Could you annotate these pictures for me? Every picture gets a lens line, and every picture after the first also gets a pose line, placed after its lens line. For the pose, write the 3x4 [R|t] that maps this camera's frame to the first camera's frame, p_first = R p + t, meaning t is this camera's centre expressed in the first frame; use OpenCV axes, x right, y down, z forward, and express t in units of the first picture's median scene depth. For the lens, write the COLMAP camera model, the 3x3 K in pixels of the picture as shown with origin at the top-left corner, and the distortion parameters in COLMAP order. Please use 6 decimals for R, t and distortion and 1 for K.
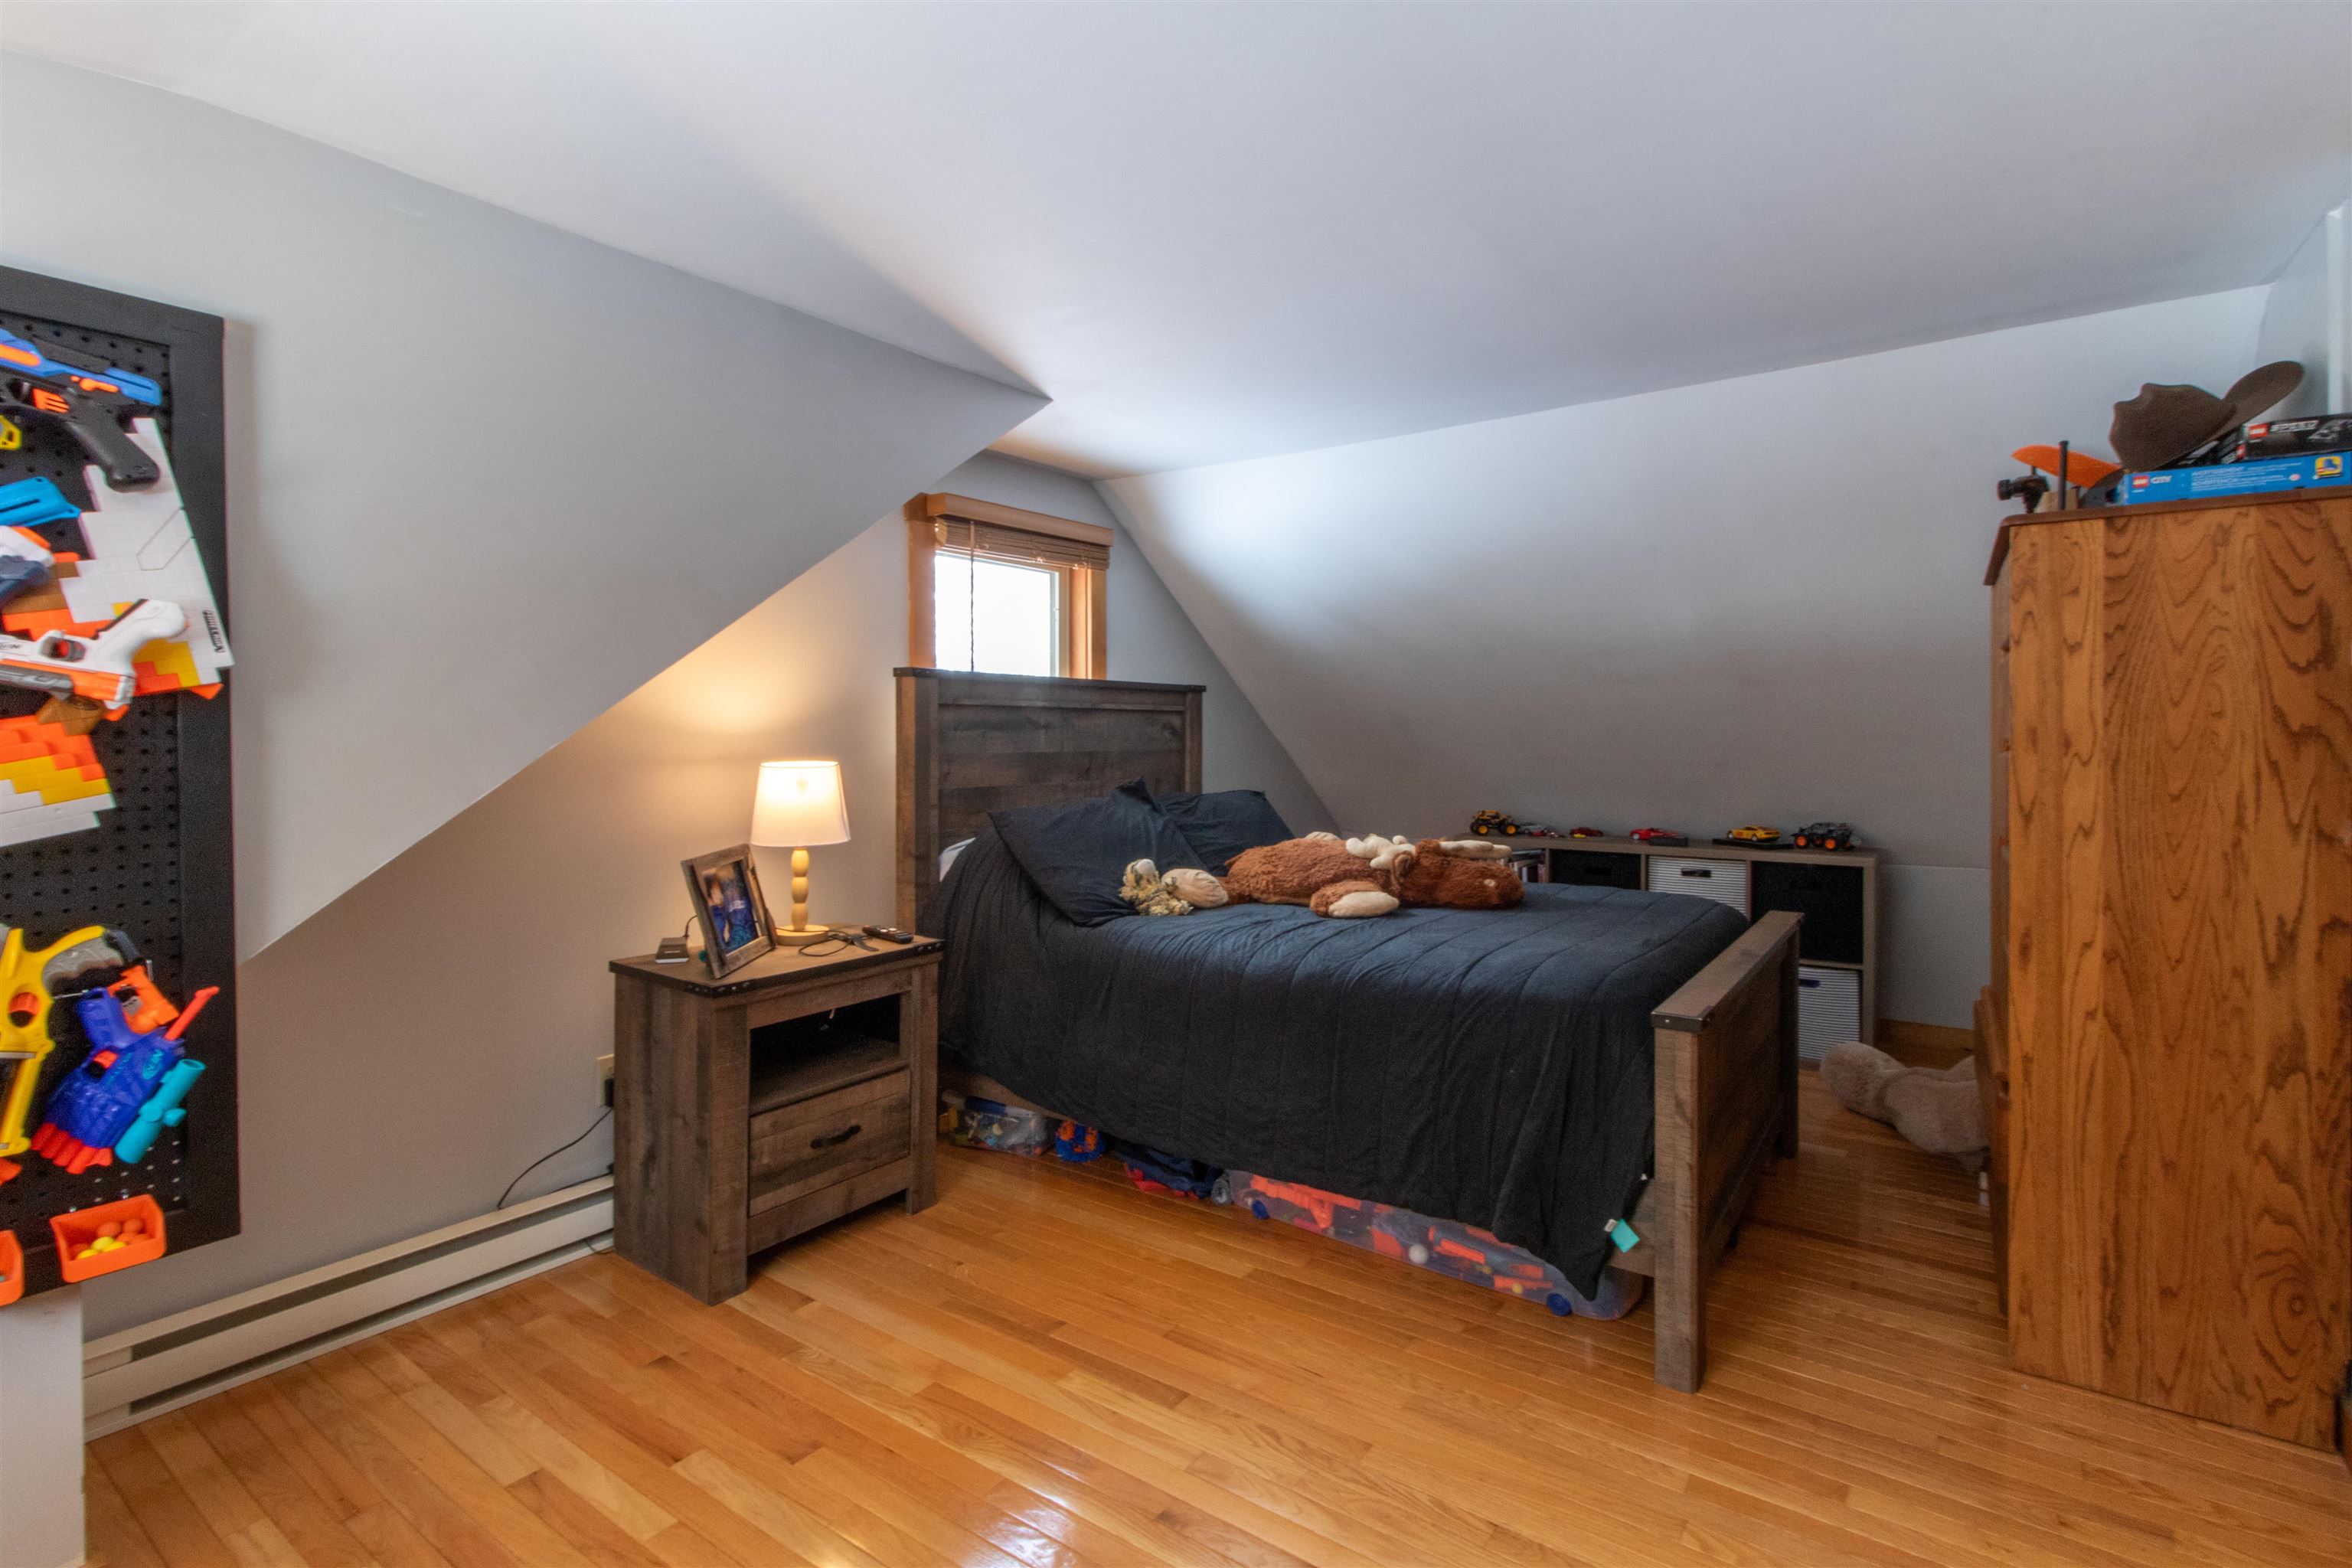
lens RADIAL K [[1100.5, 0, 1182.2], [0, 1100.5, 766.3], [0, 0, 1]] dist [0.003751, 0.000096]
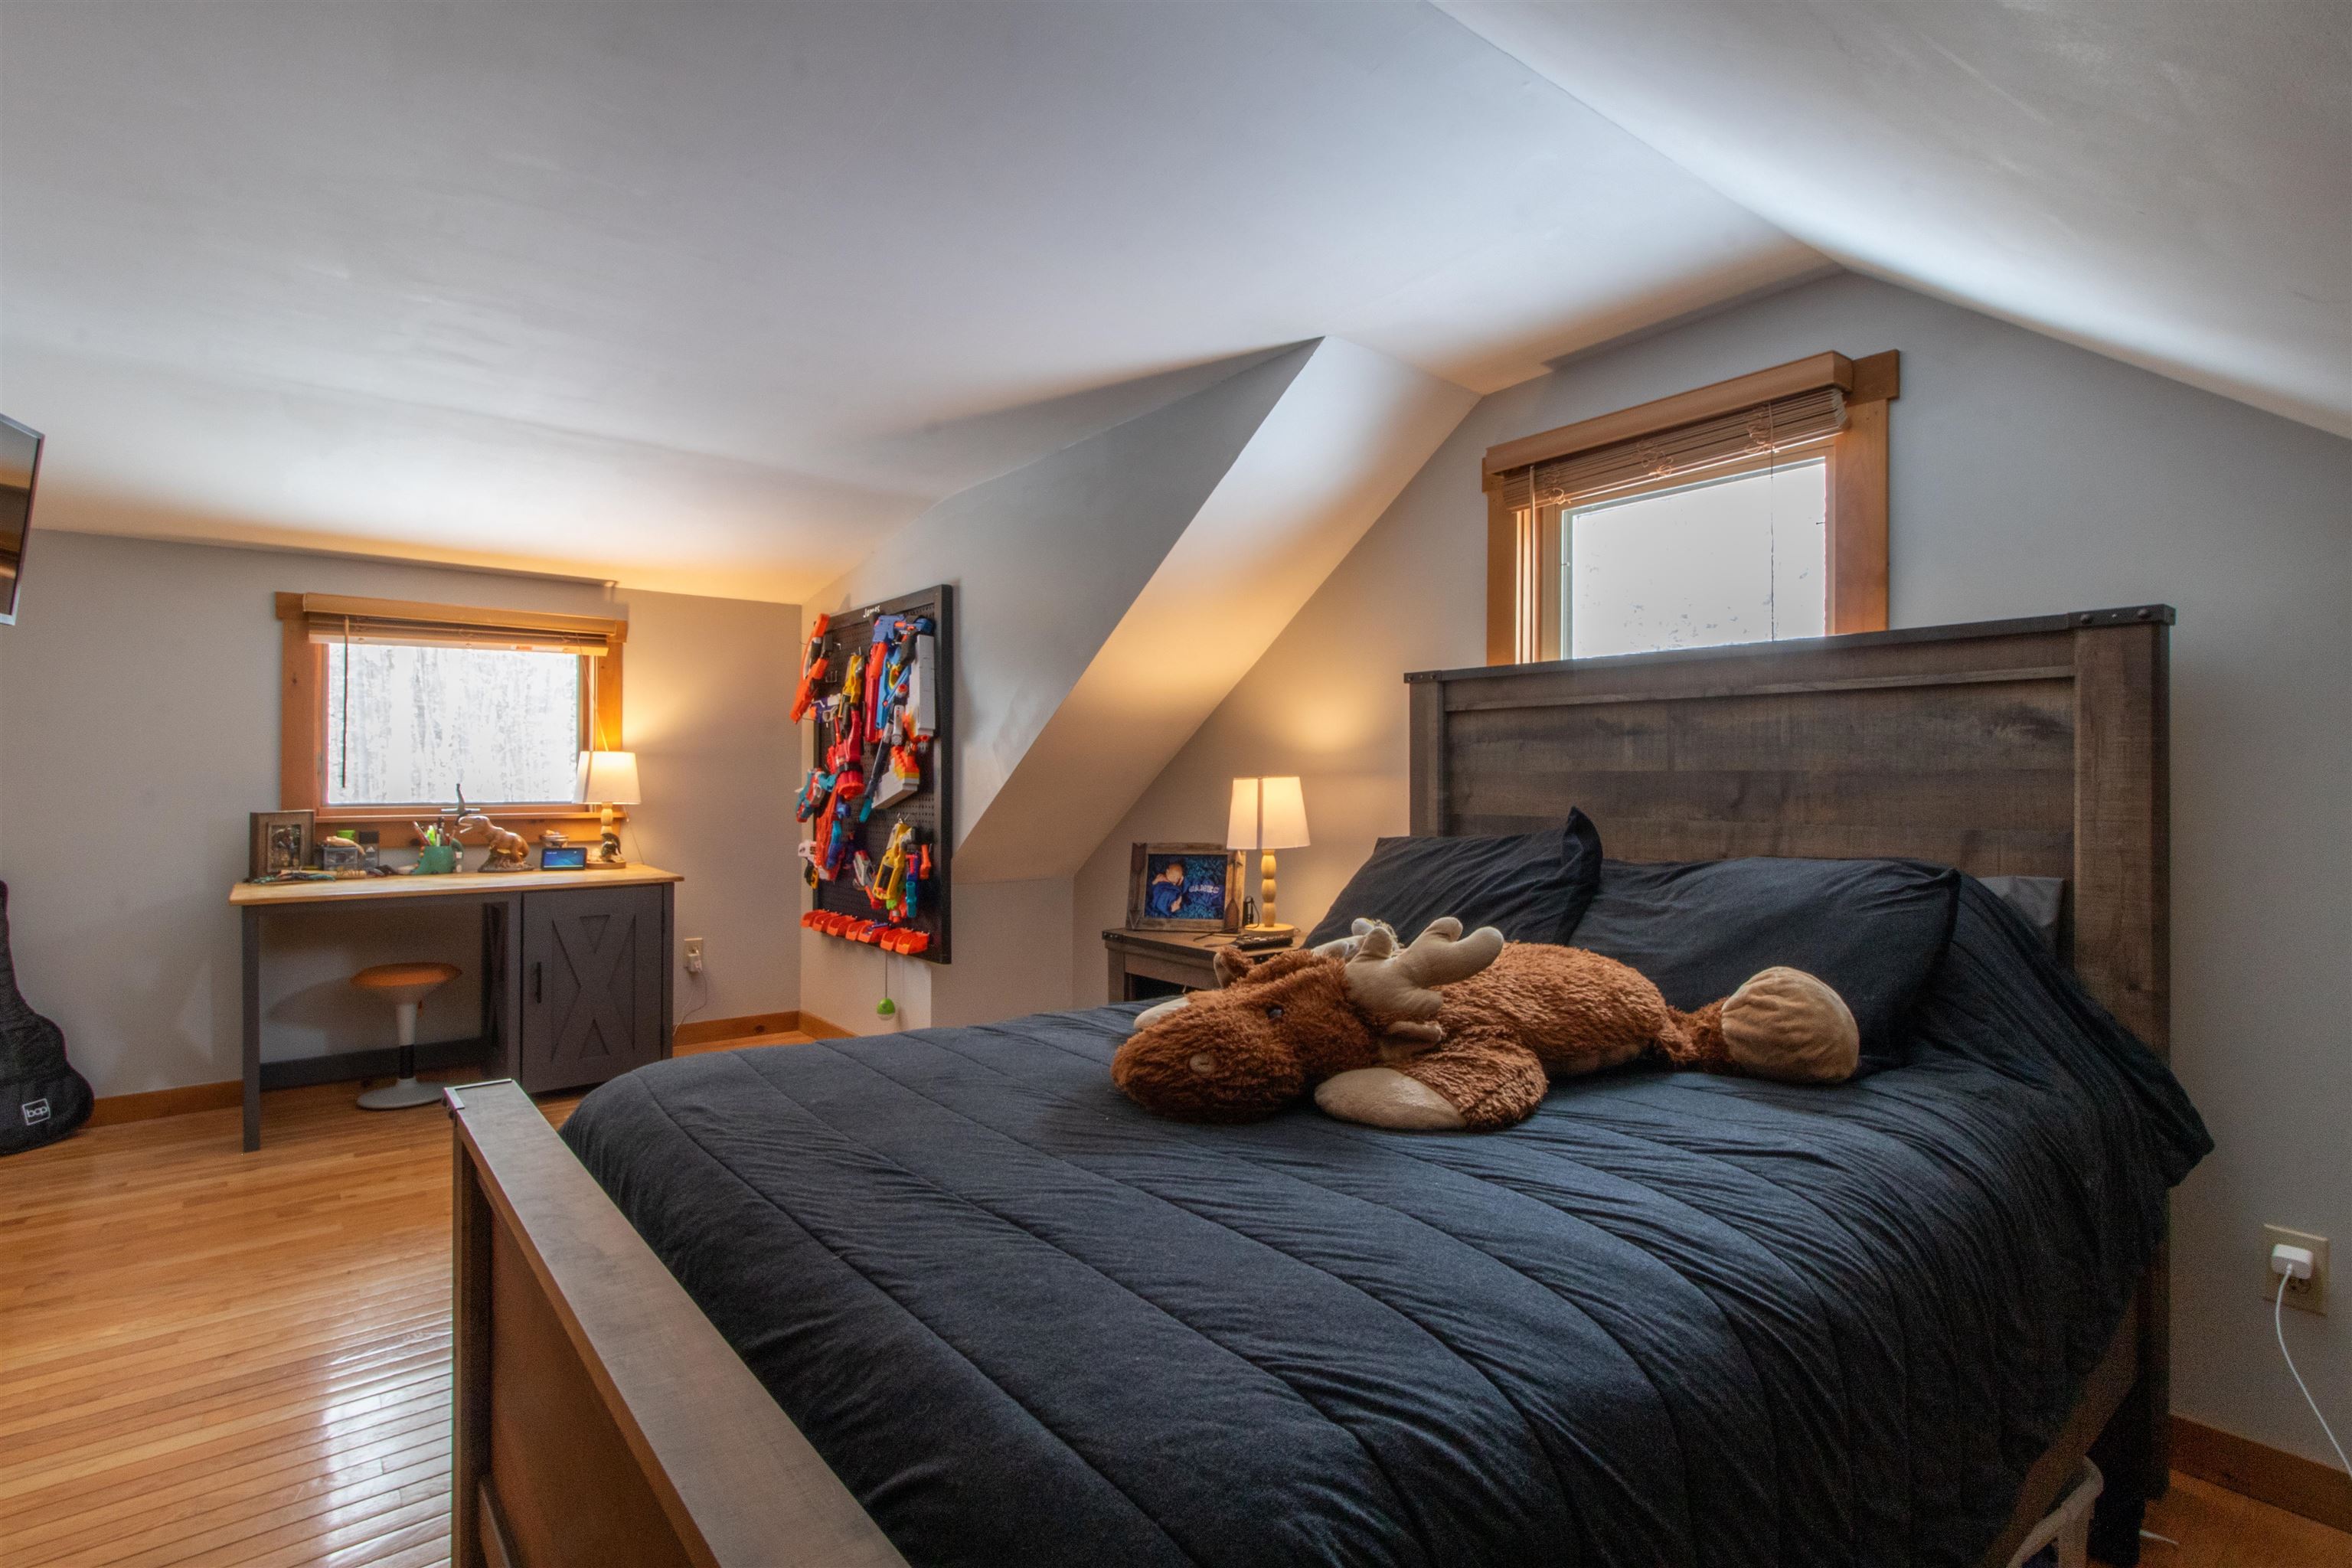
lens RADIAL K [[1100.5, 0, 1182.9], [0, 1100.5, 777.4], [0, 0, 1]] dist [0.003751, 0.000096]
pose [[-0.272818, 0.024449, -0.961755, 0.586535], [-0.005894, 0.999616, 0.027083, -0.025850], [0.962048, 0.013058, -0.272569, 0.943672]]
